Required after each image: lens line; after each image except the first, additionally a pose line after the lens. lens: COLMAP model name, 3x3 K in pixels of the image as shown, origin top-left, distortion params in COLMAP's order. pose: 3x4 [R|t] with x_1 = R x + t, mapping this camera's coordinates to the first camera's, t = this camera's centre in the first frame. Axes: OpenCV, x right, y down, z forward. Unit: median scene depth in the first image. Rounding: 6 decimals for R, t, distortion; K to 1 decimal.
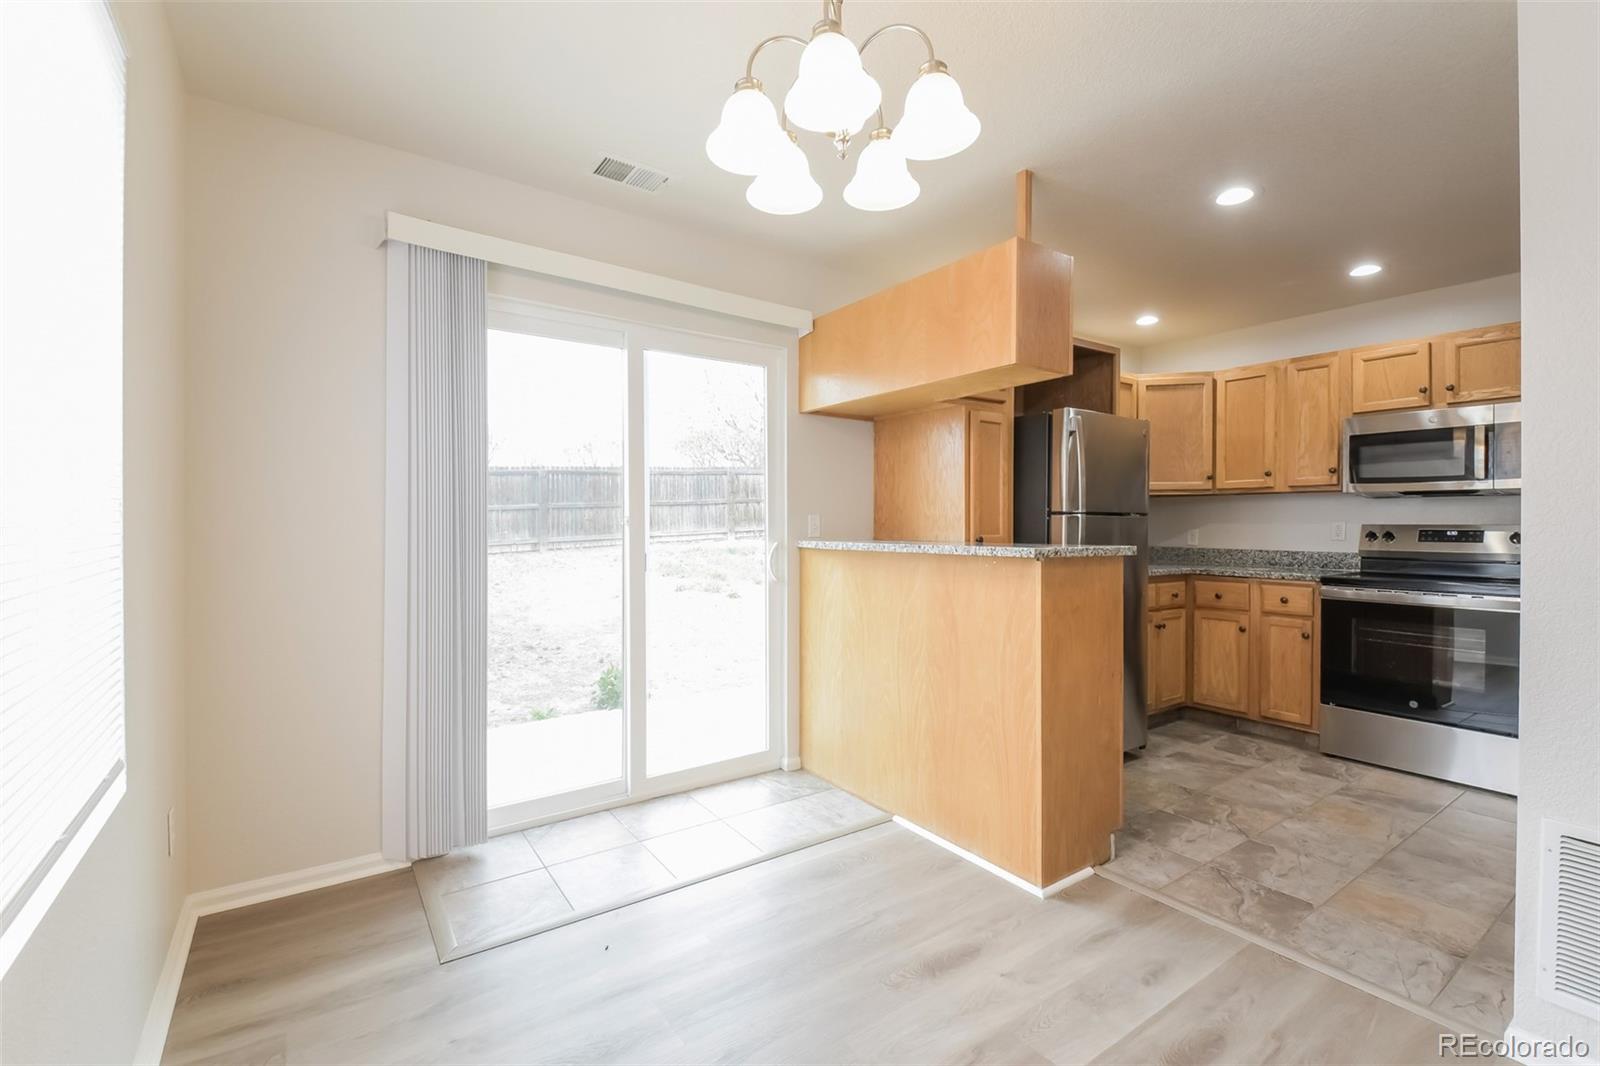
lens RADIAL K [[699.2, 0, 792.7], [0, 699.2, 523.2], [0, 0, 1]] dist [0.011156, -0.012828]
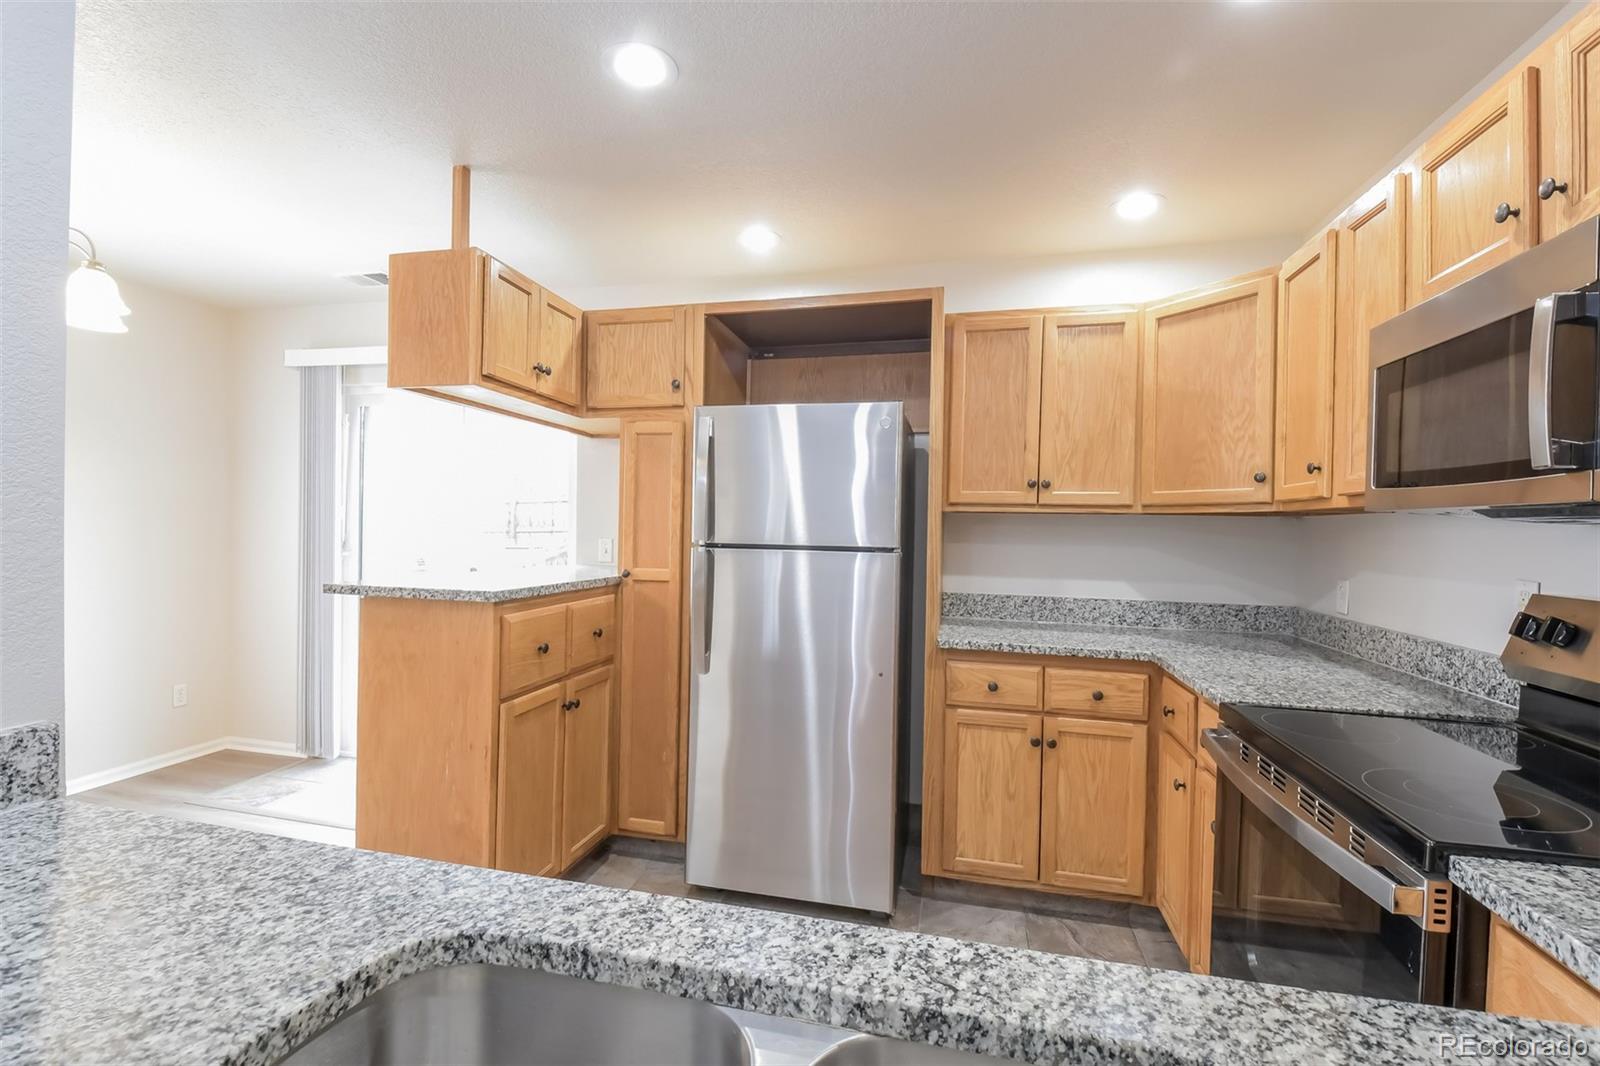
lens RADIAL K [[699.2, 0, 784.7], [0, 699.2, 533.0], [0, 0, 1]] dist [0.011156, -0.012828]
pose [[0.662949, 0.014149, -0.748531, 0.899683], [-0.013840, 0.999882, 0.006642, -0.030421], [0.748537, 0.005957, 0.663067, 0.500676]]
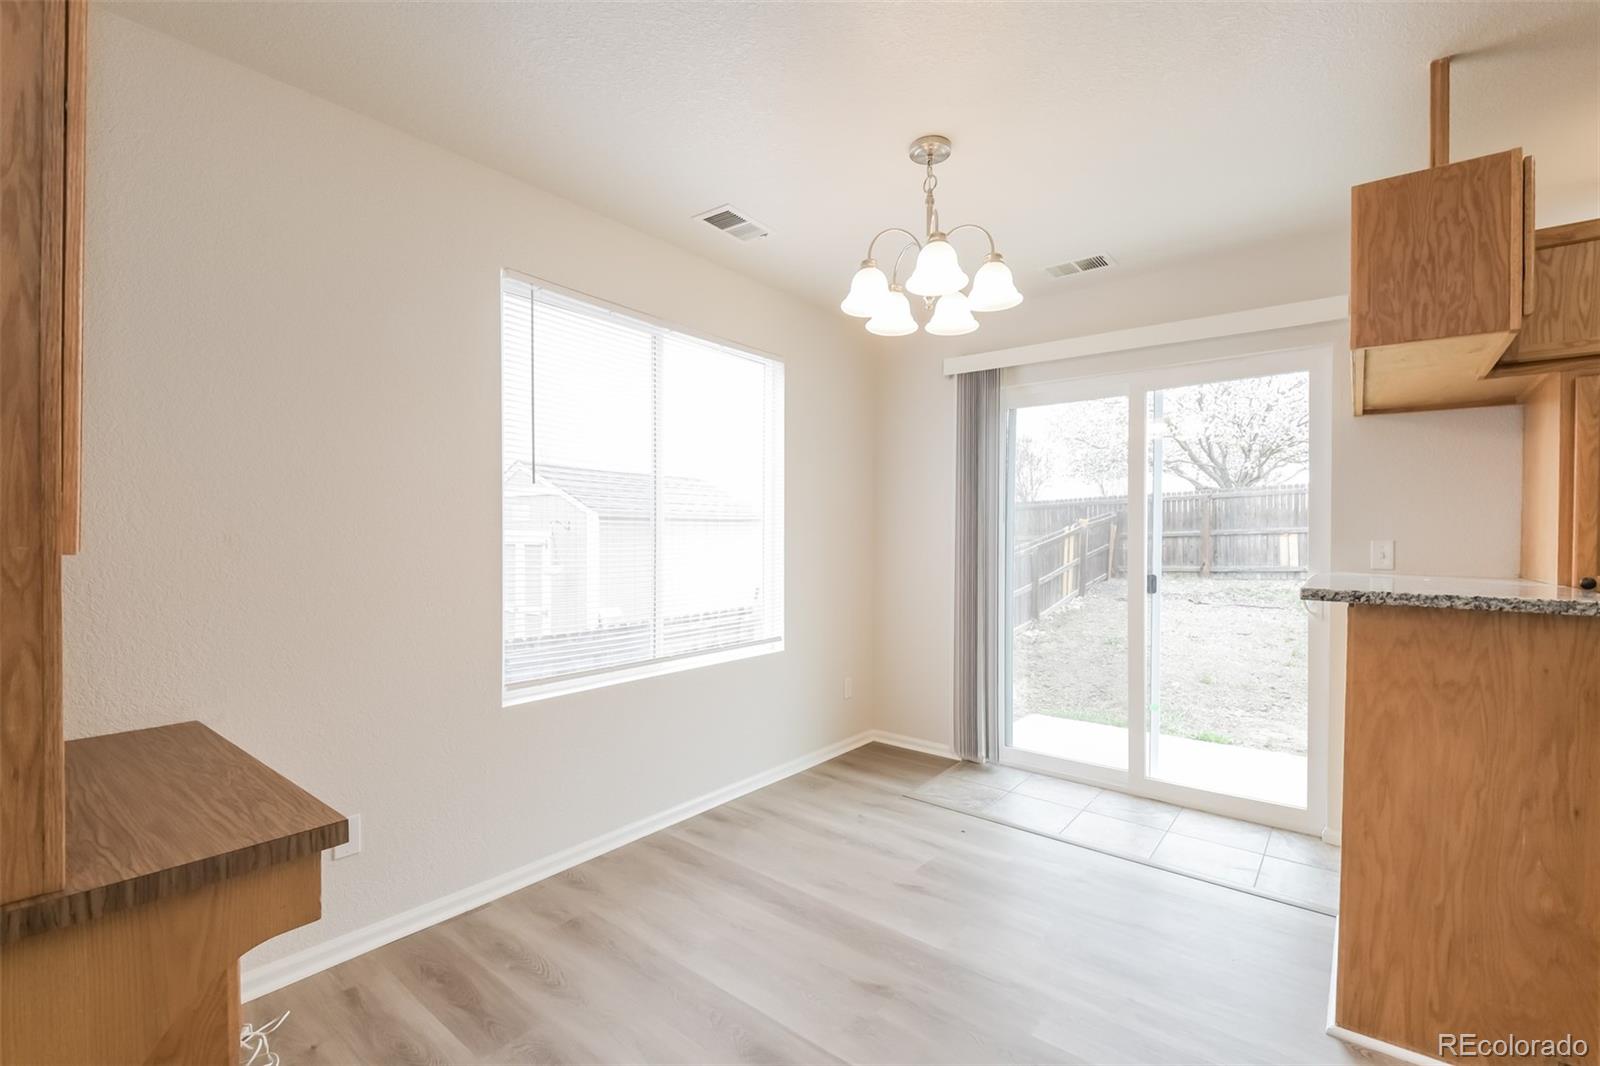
lens RADIAL K [[699.2, 0, 781.8], [0, 699.2, 537.3], [0, 0, 1]] dist [0.011156, -0.012828]
pose [[0.264445, 0.003925, -0.964393, 0.584517], [-0.006228, 0.999978, 0.002362, -0.013264], [0.964381, 0.005382, 0.264464, 0.122731]]
